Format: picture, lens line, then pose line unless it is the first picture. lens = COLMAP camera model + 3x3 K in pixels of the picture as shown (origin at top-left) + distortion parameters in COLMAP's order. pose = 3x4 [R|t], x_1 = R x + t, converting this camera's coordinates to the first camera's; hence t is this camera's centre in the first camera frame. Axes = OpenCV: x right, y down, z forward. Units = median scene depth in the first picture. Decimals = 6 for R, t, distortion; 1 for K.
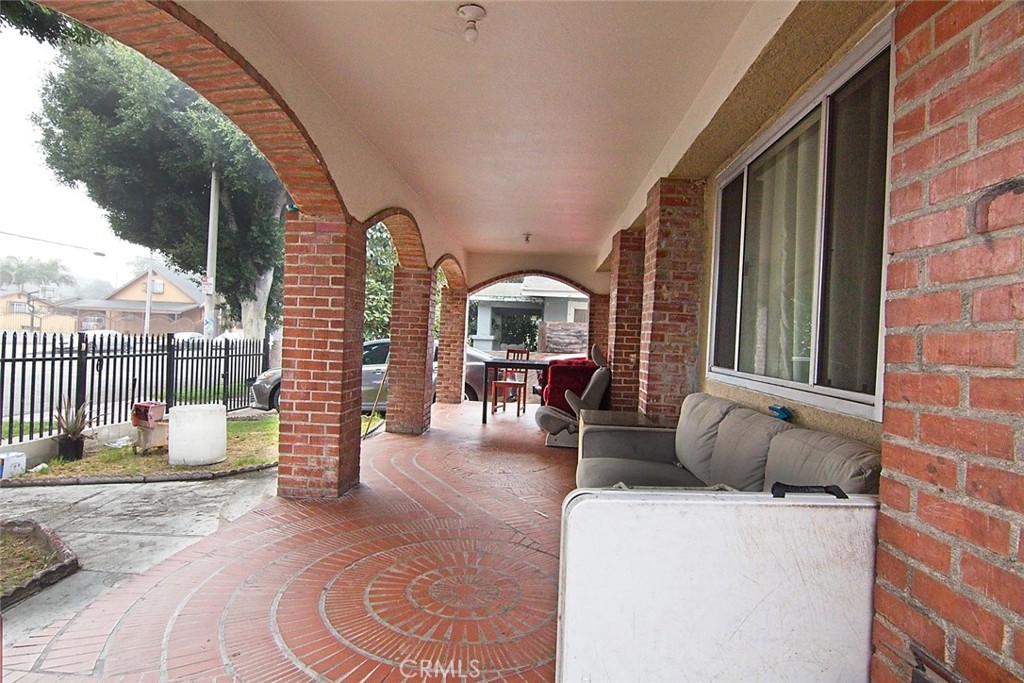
lens RADIAL K [[565.1, 0, 512.0], [0, 565.1, 341.5], [0, 0, 1]] dist [-0.017873, -0.002058]
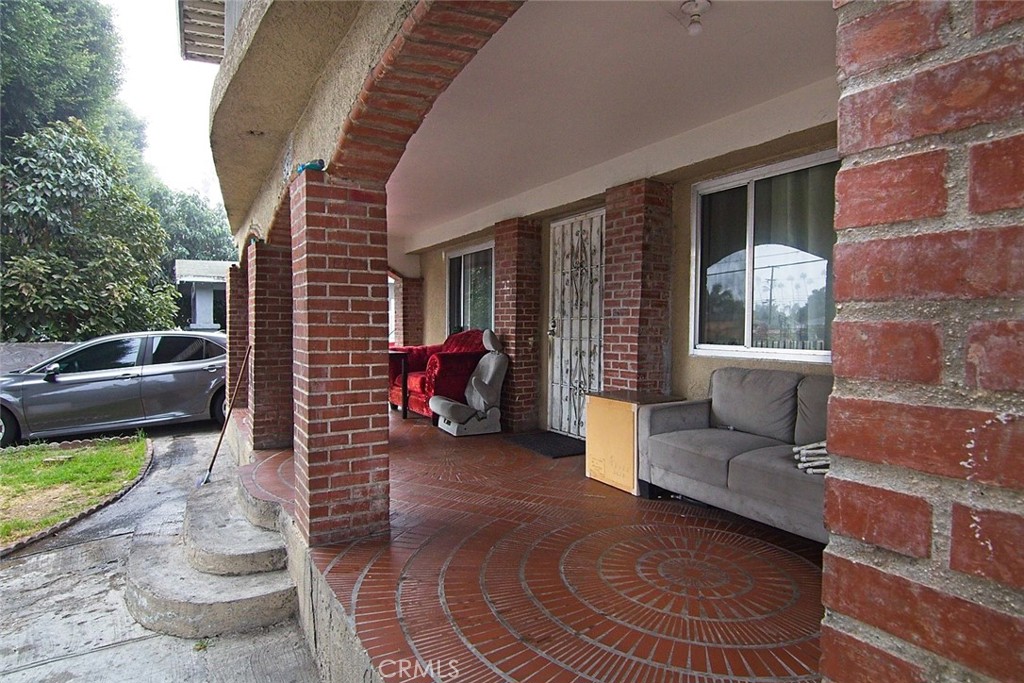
lens RADIAL K [[565.1, 0, 512.0], [0, 565.1, 341.5], [0, 0, 1]] dist [-0.017873, -0.002058]
pose [[0.823049, -0.053610, 0.565434, -0.608522], [0.034147, 0.998405, 0.044956, -0.027614], [-0.566942, -0.017693, 0.823567, 0.225765]]
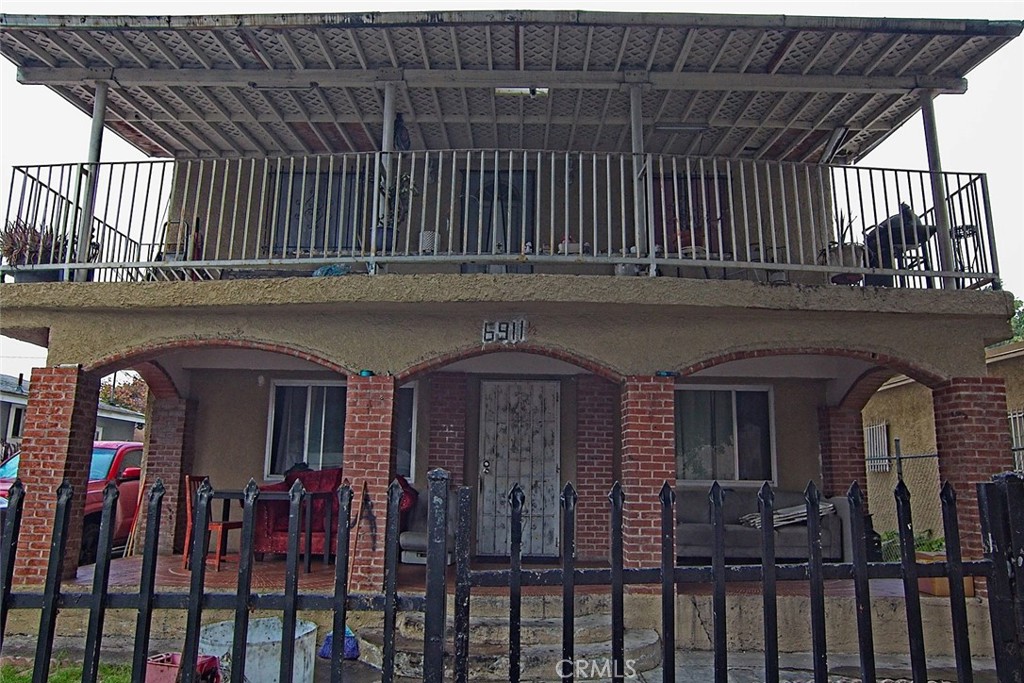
lens RADIAL K [[746.7, 0, 512.0], [0, 746.7, 341.5], [0, 0, 1]] dist [-0.038131, 0.004464]
pose [[-0.069186, 0.143483, 0.987231, -2.086143], [-0.011397, 0.989425, -0.144600, -0.046274], [-0.997539, -0.021256, -0.066819, 1.467607]]
